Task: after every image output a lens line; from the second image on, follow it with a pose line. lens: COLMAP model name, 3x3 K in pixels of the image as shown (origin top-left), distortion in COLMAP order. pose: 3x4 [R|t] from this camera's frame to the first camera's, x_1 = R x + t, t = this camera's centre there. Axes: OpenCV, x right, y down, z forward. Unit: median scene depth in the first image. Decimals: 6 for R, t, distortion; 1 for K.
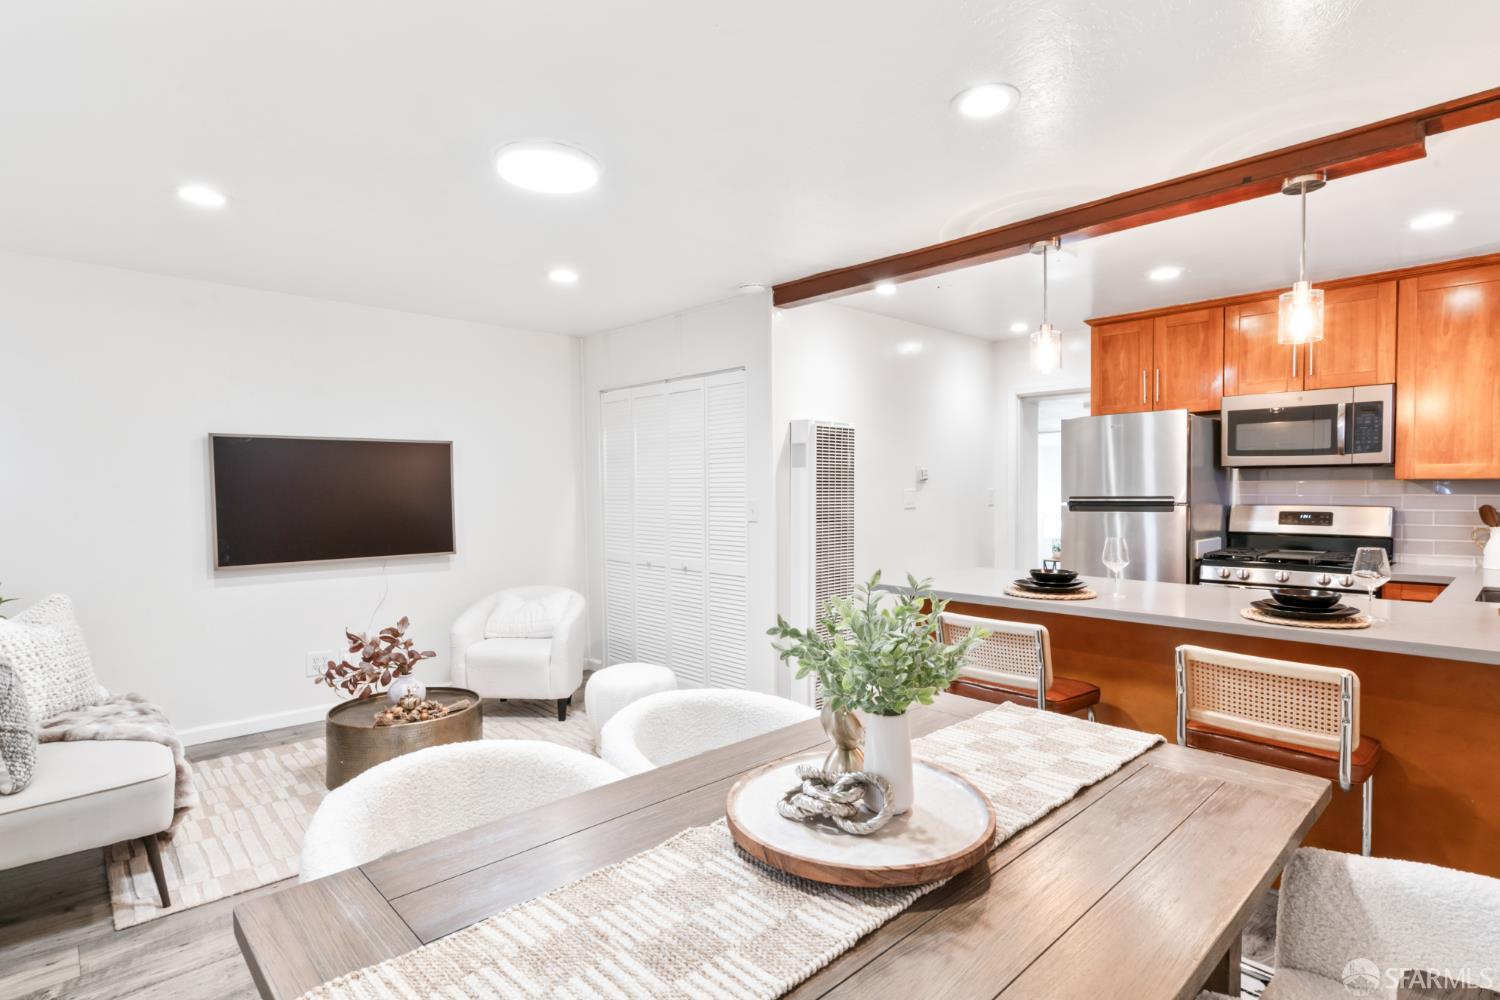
lens RADIAL K [[763.2, 0, 745.1], [0, 763.2, 496.3], [0, 0, 1]] dist [0.002426, -0.000118]
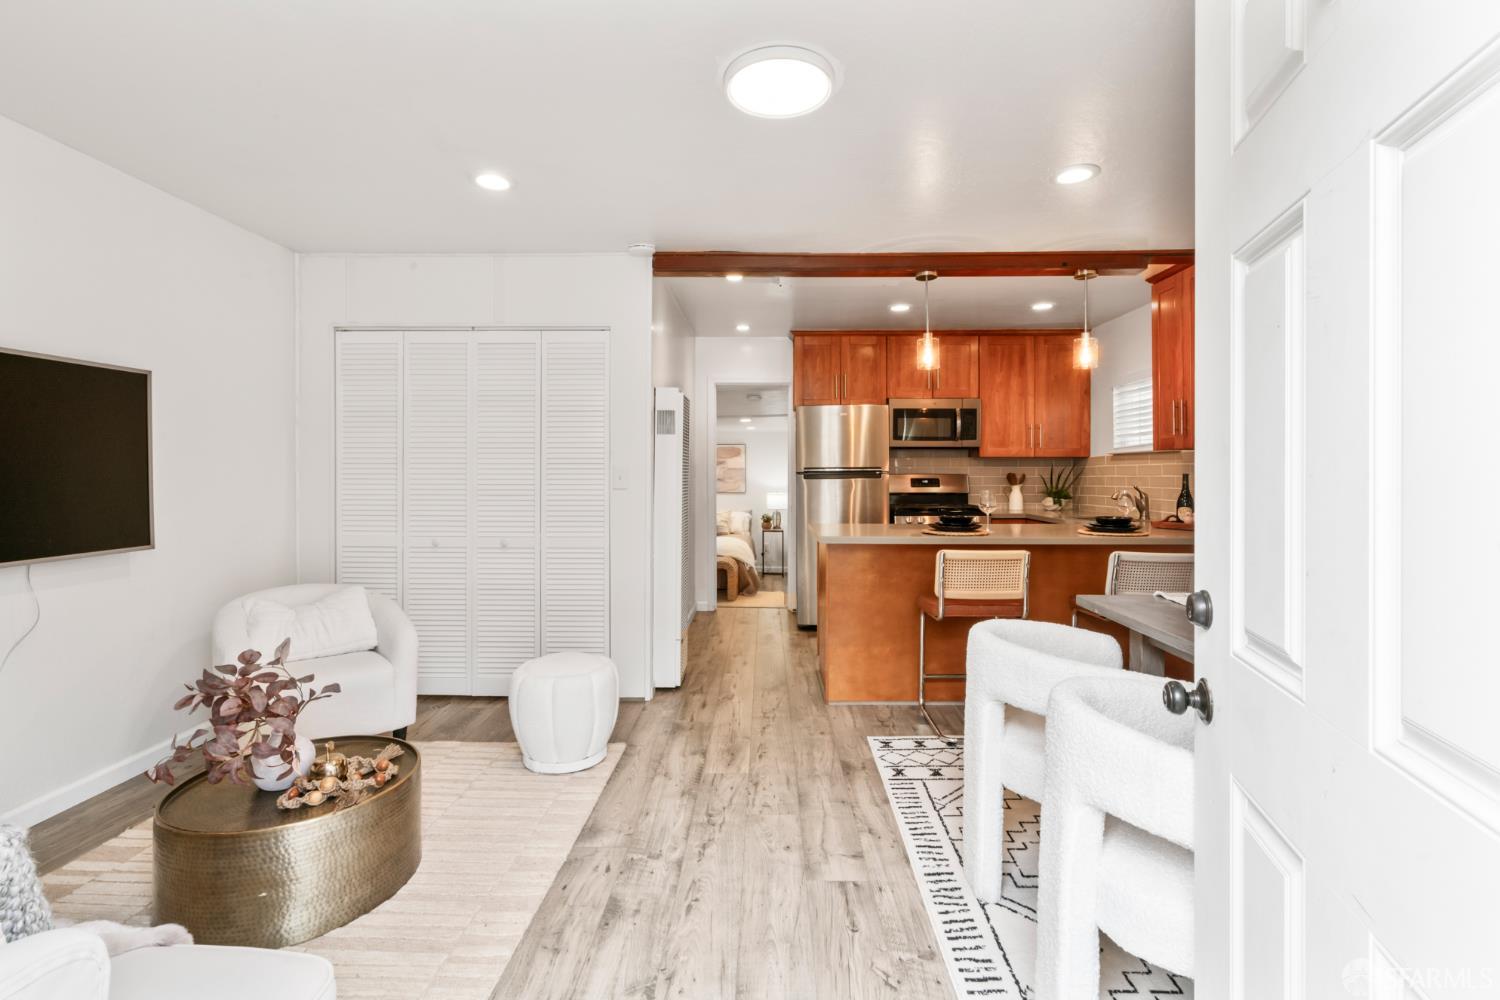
lens RADIAL K [[698.6, 0, 786.1], [0, 698.6, 472.2], [0, 0, 1]] dist [-0.003032, 0.000534]
pose [[0.709309, 0.003295, 0.704890, -0.470382], [0.003863, 0.999956, -0.008562, 0.019952], [-0.704887, 0.008796, 0.709265, 0.225340]]
